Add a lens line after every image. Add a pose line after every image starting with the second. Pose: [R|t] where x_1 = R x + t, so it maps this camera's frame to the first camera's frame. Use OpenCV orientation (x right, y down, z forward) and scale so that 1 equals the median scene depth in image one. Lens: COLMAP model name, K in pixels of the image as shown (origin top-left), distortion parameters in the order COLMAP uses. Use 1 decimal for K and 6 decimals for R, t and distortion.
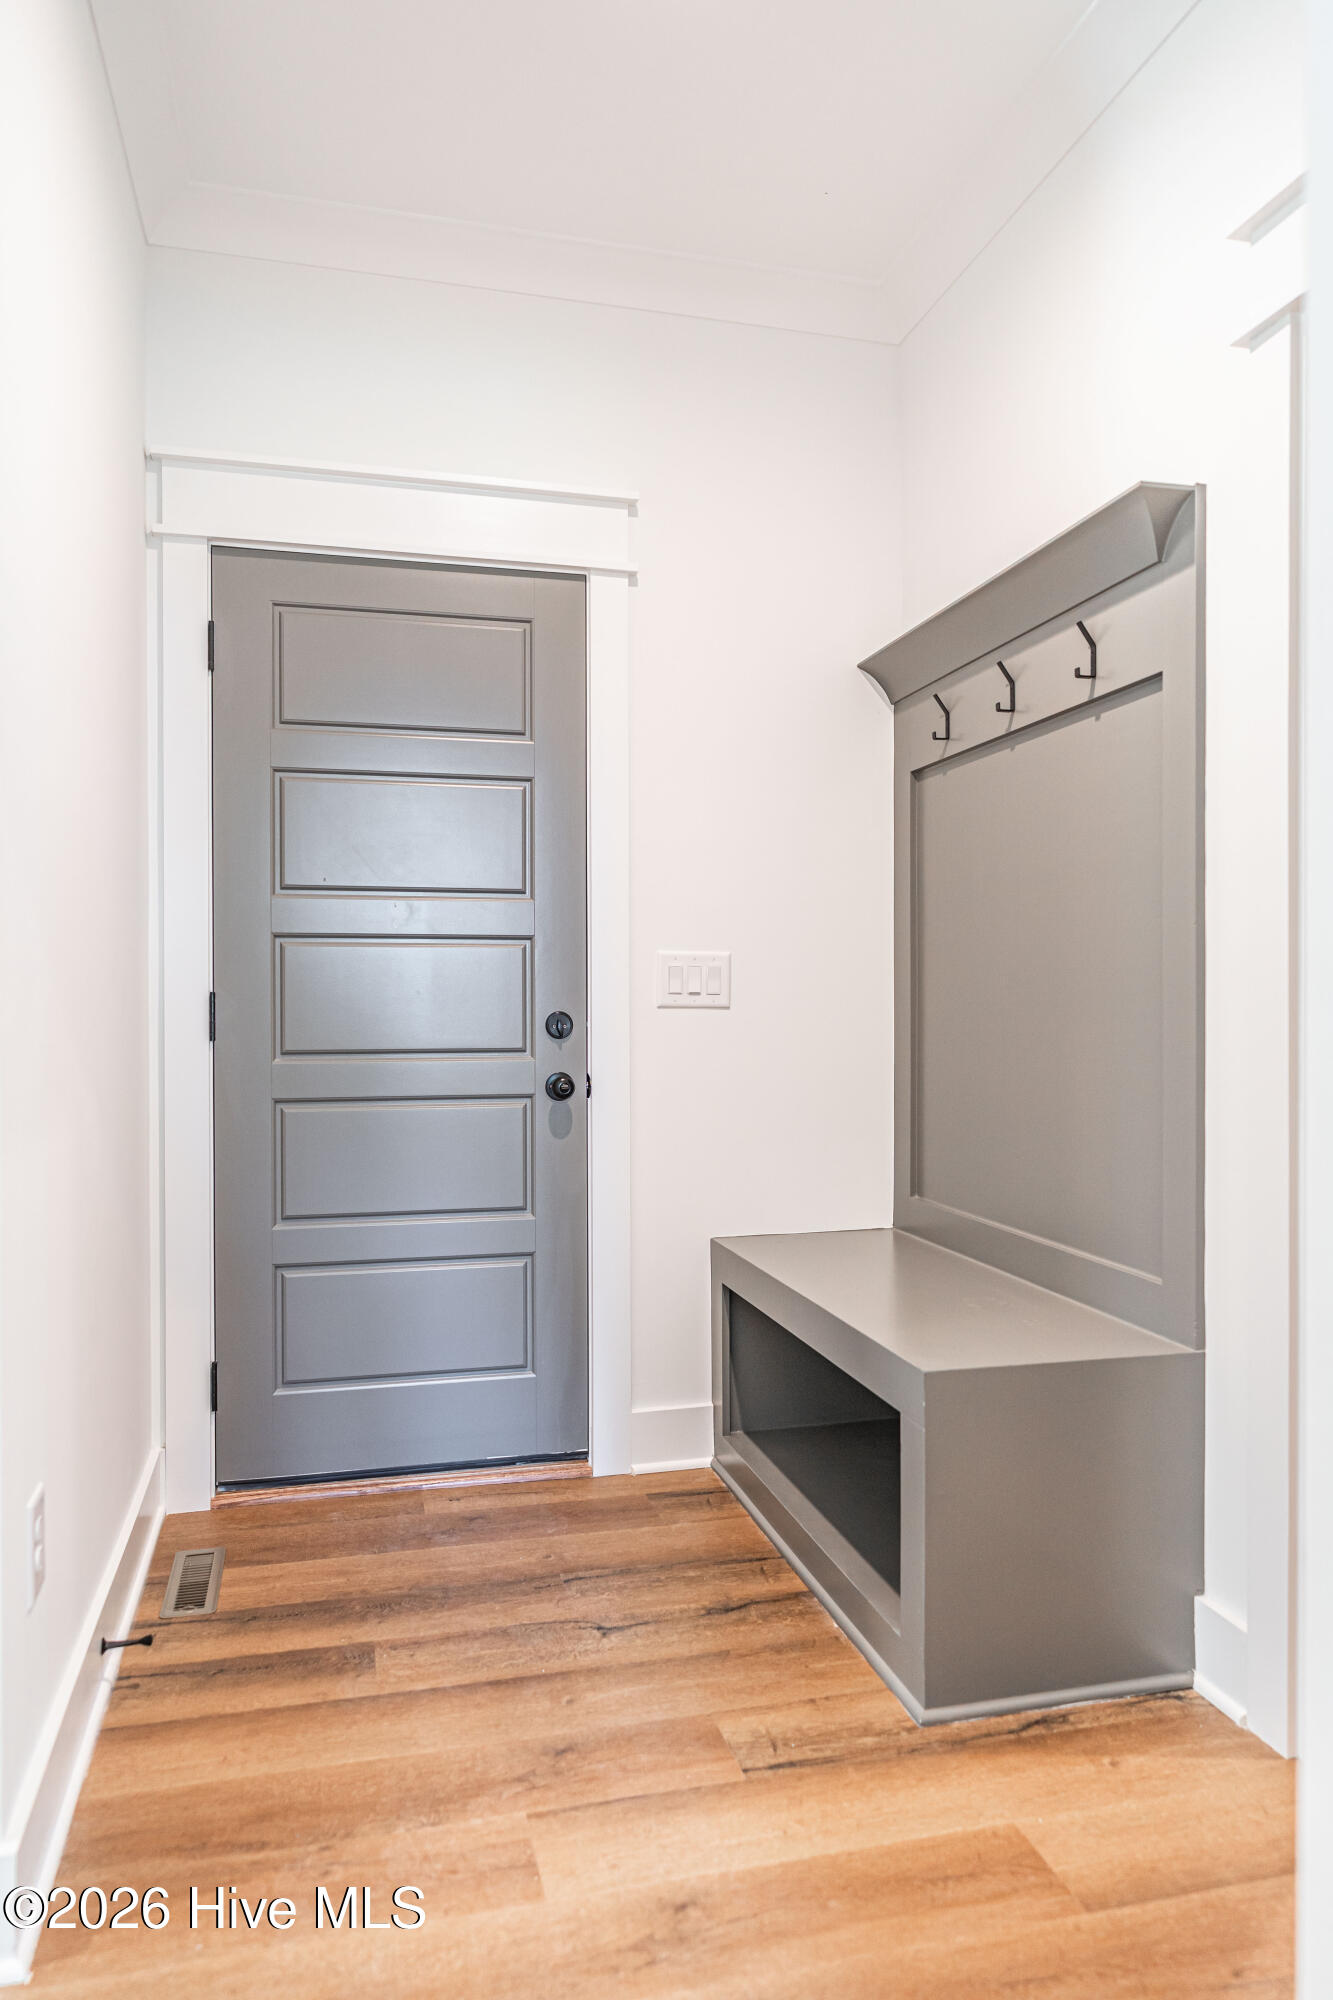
lens RADIAL K [[1332.2, 0, 657.9], [0, 1332.2, 1003.8], [0, 0, 1]] dist [-0.001583, 0.000790]
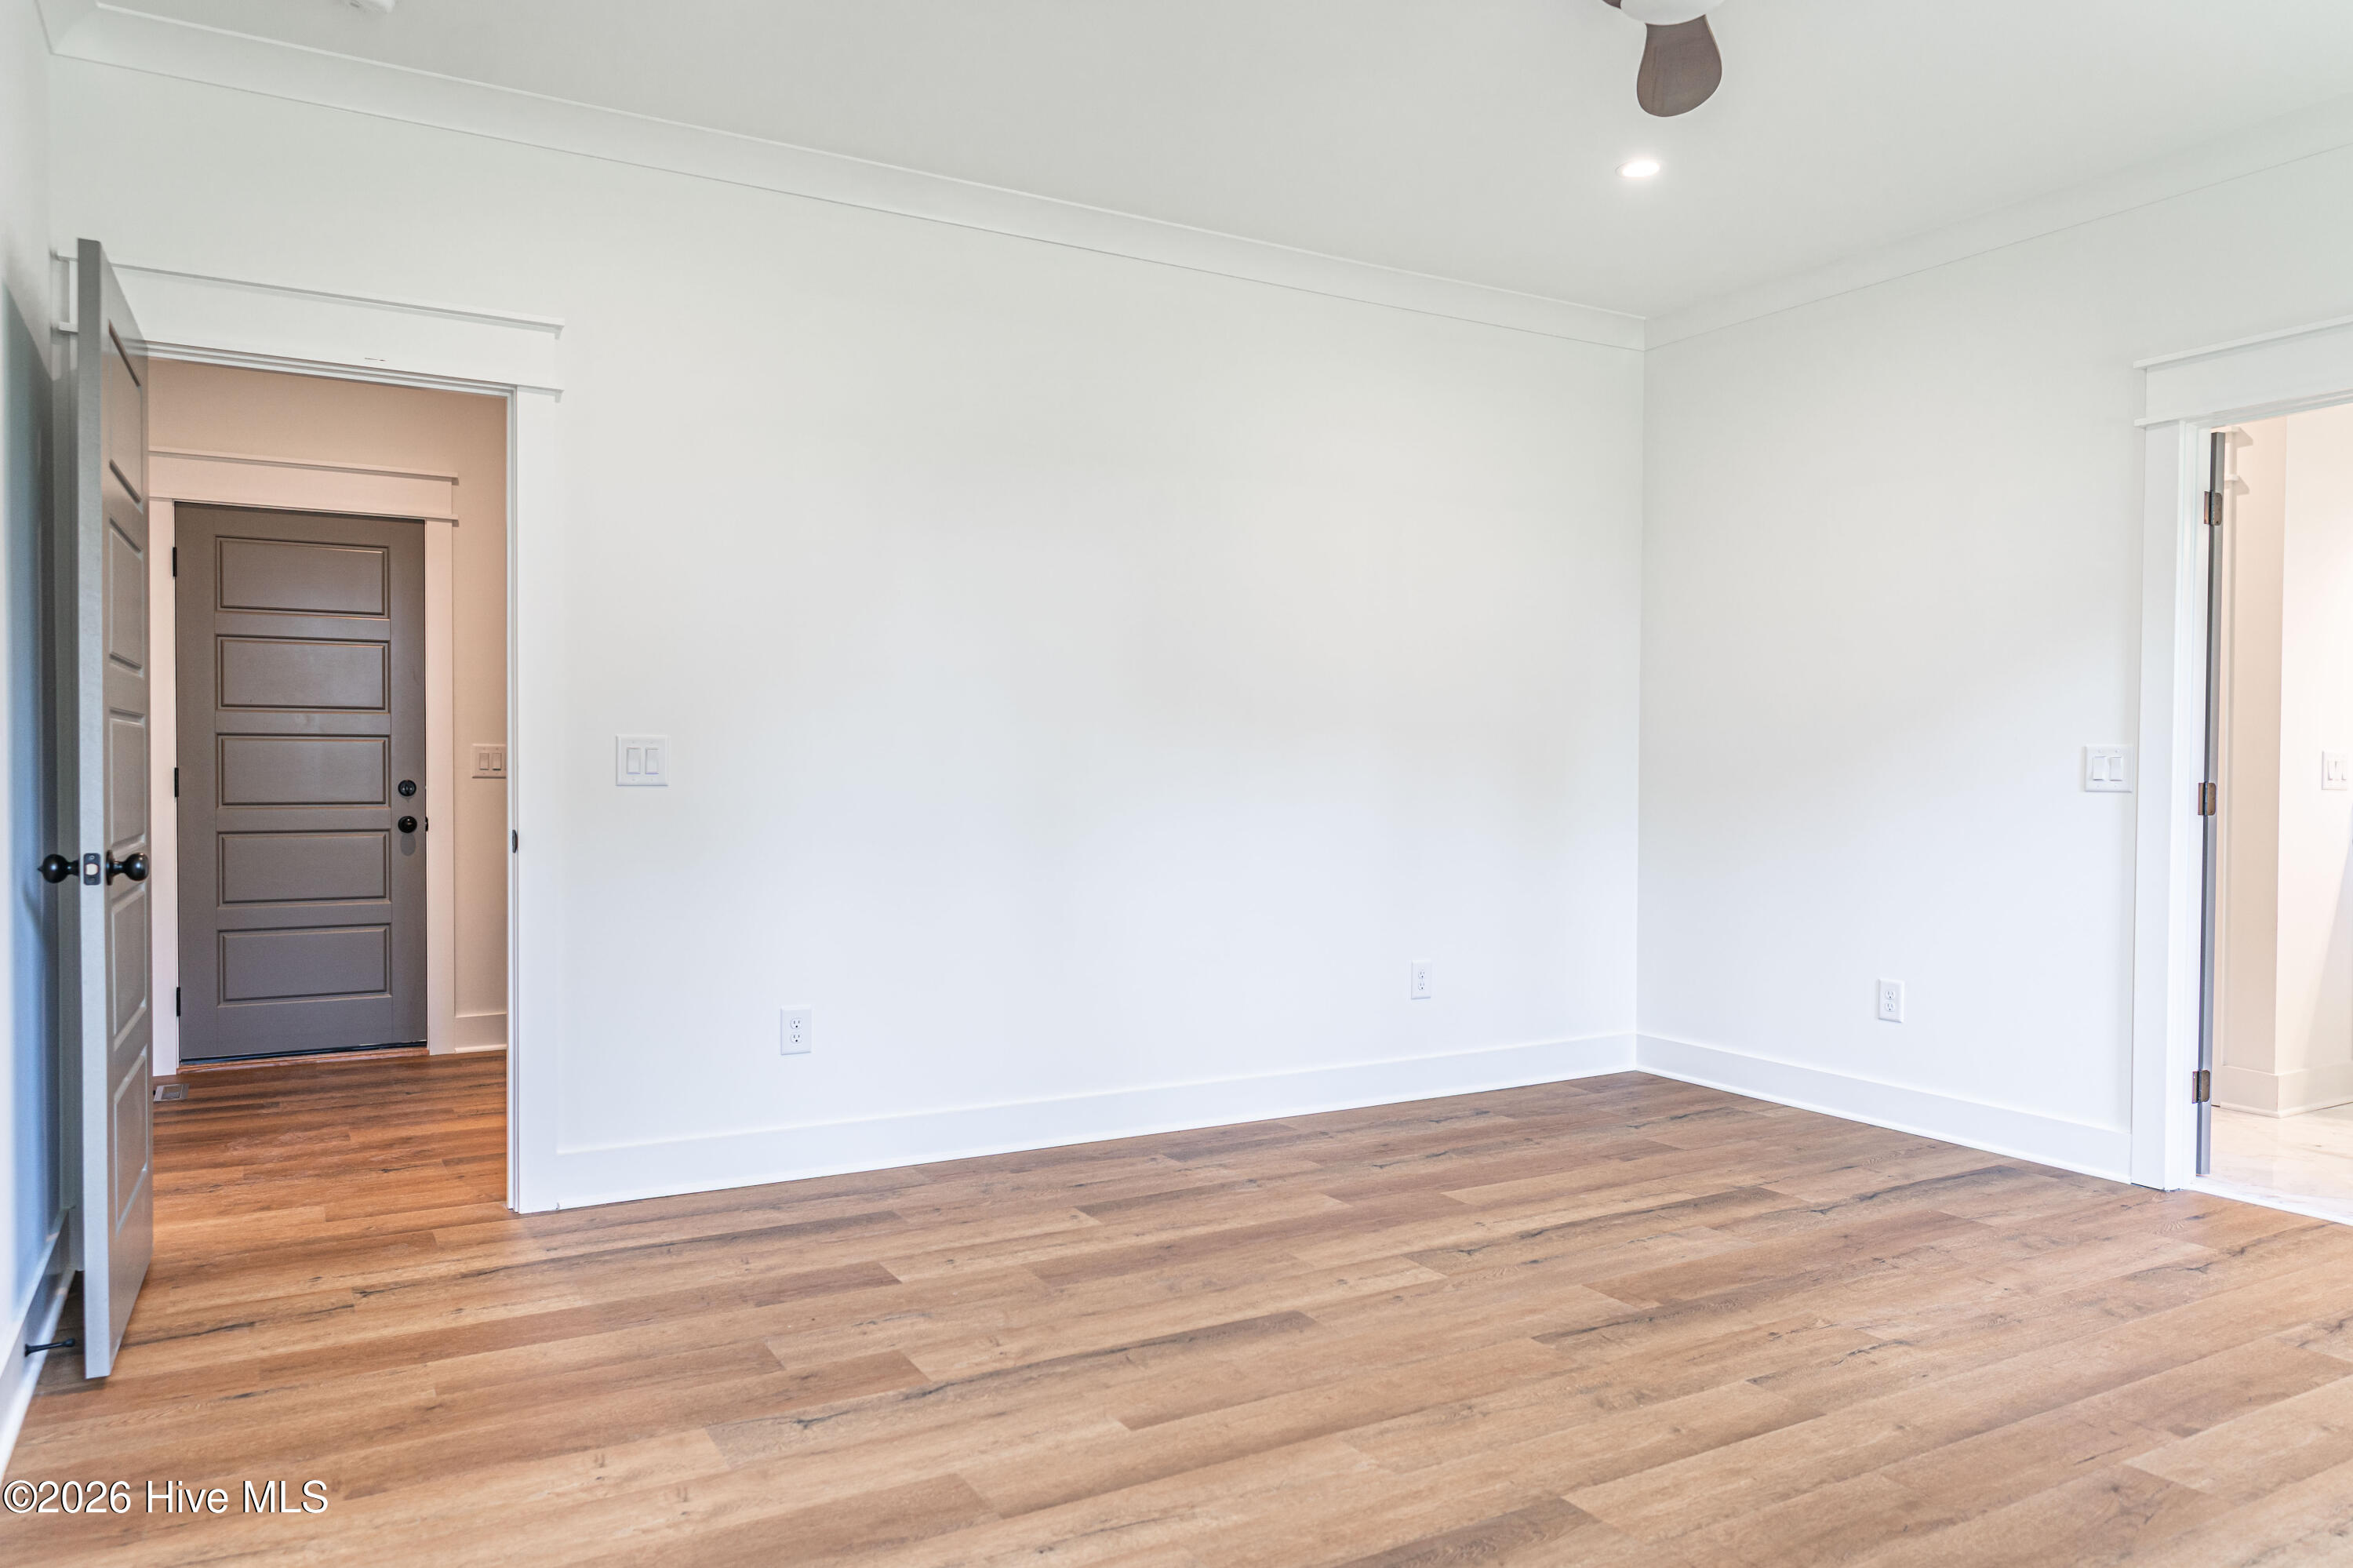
lens RADIAL K [[1567.4, 0, 1155.8], [0, 1567.4, 788.8], [0, 0, 1]] dist [-0.001583, 0.000790]
pose [[0.959689, -0.002099, 0.281056, 0.277424], [0.001776, 0.999997, 0.001403, 0.015786], [-0.281058, -0.000847, 0.959690, -1.166262]]
